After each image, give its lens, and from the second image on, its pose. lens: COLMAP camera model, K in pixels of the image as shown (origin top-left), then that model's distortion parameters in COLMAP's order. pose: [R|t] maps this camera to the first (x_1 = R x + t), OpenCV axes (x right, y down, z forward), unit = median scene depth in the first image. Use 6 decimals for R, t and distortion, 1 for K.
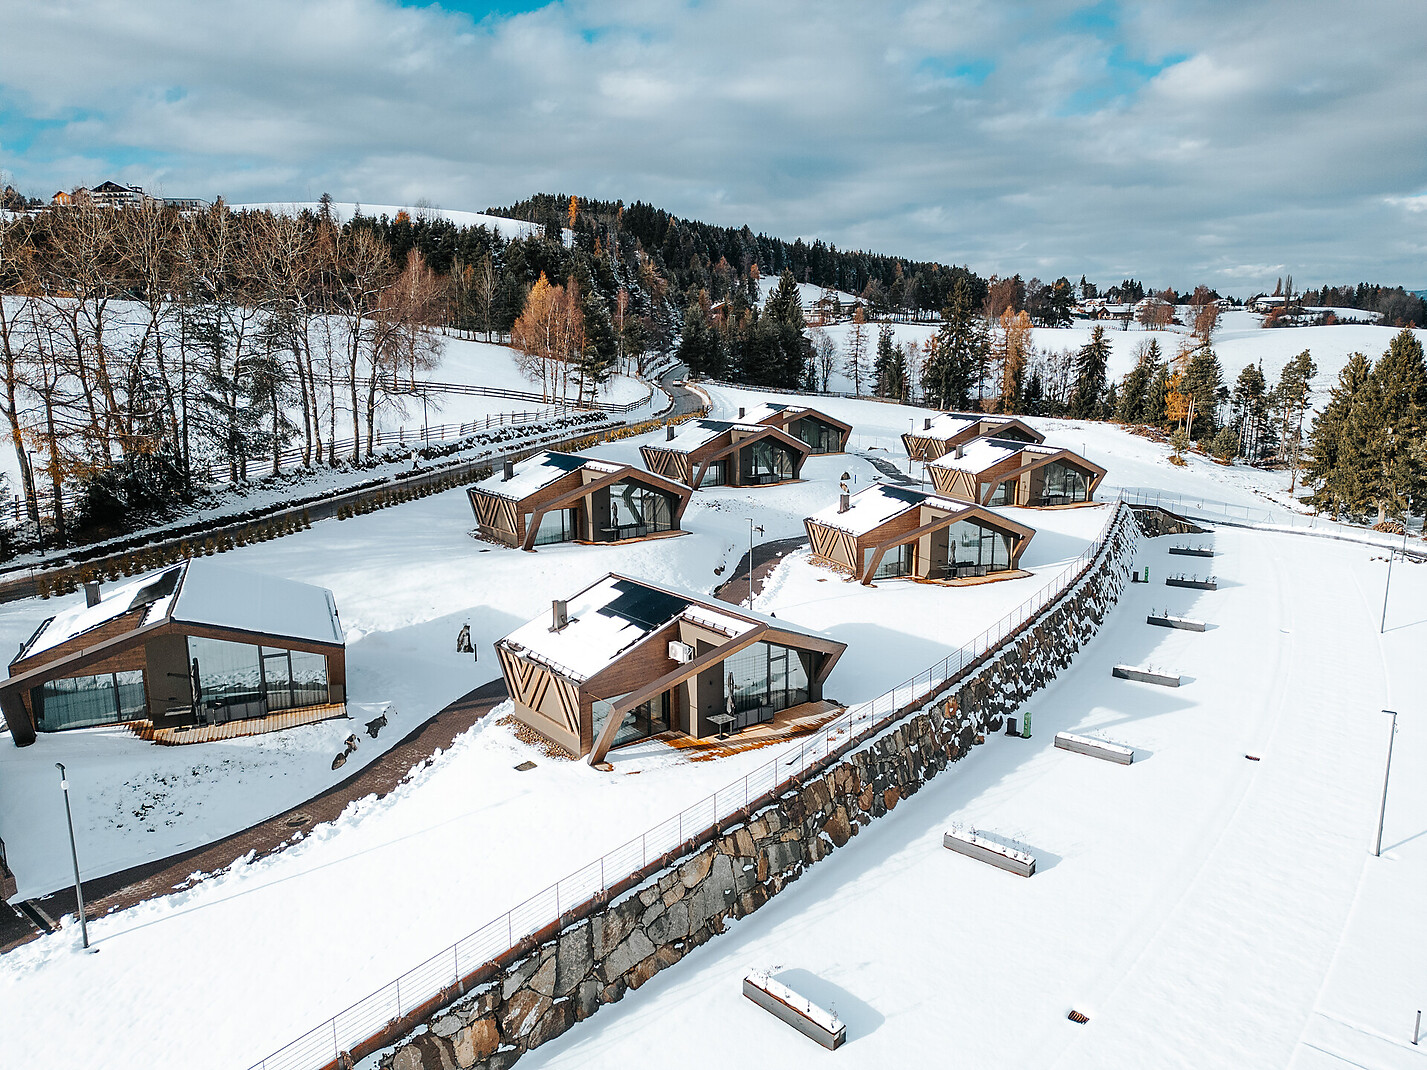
lens RADIAL K [[989.0, 0, 713.5], [0, 989.0, 535.0], [0, 0, 1]] dist [0.057770, -0.068395]
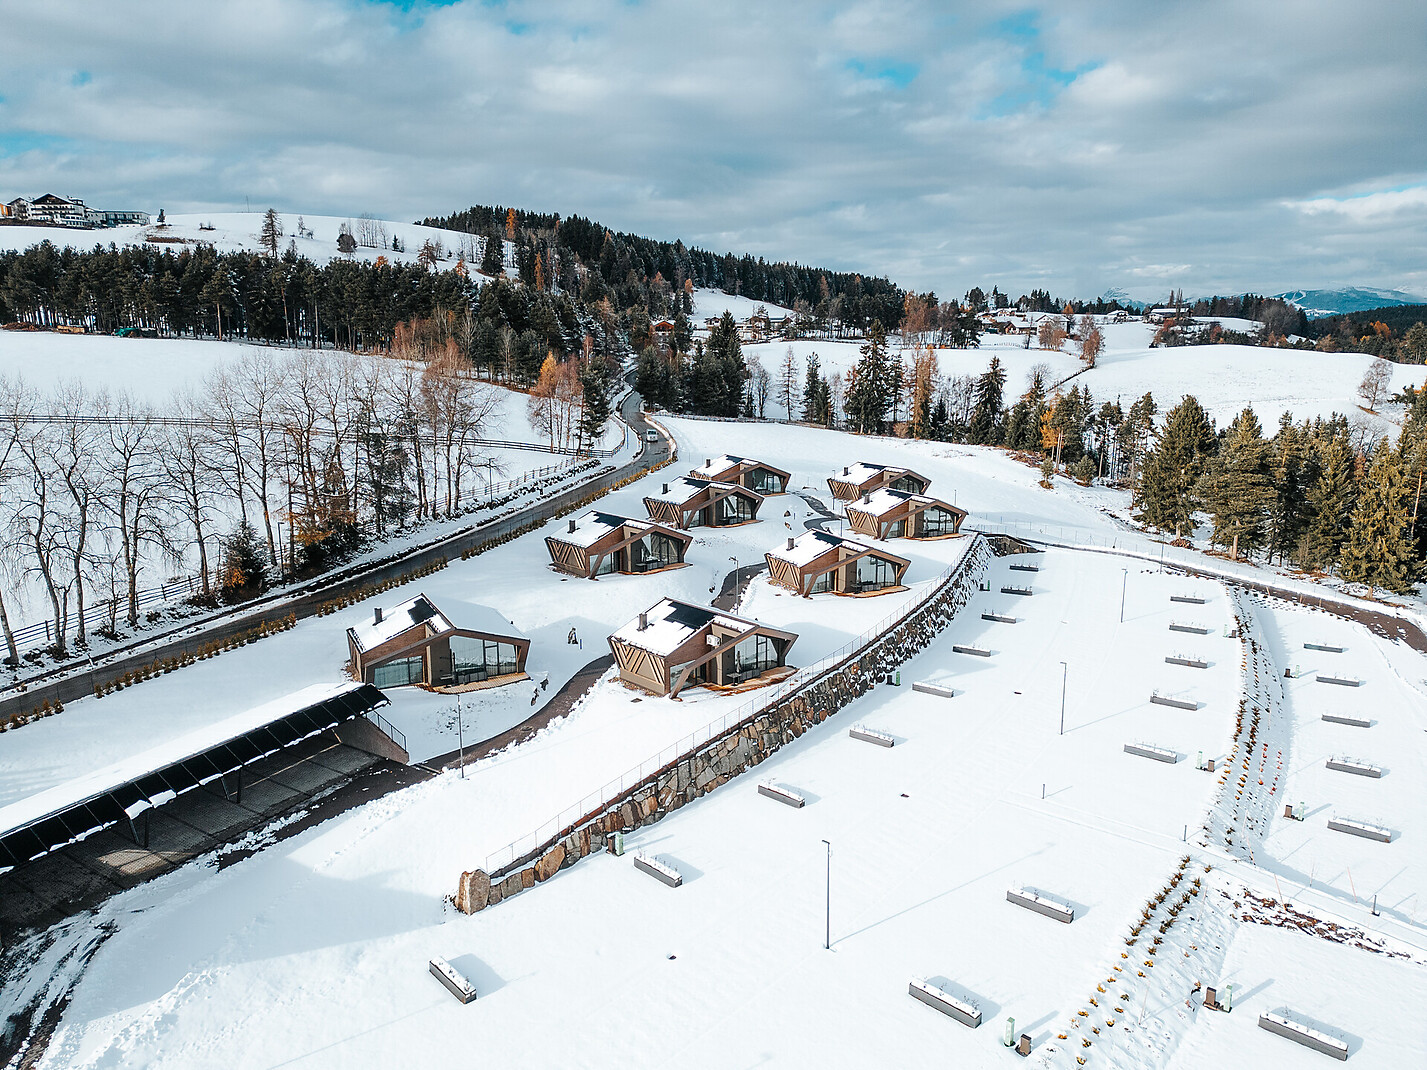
lens RADIAL K [[989.0, 0, 713.5], [0, 989.0, 535.0], [0, 0, 1]] dist [0.057770, -0.068395]
pose [[0.997416, -0.011794, 0.070862, -0.084973], [0.011458, 0.999921, 0.005136, -0.048798], [-0.070917, -0.004311, 0.997473, -0.463928]]
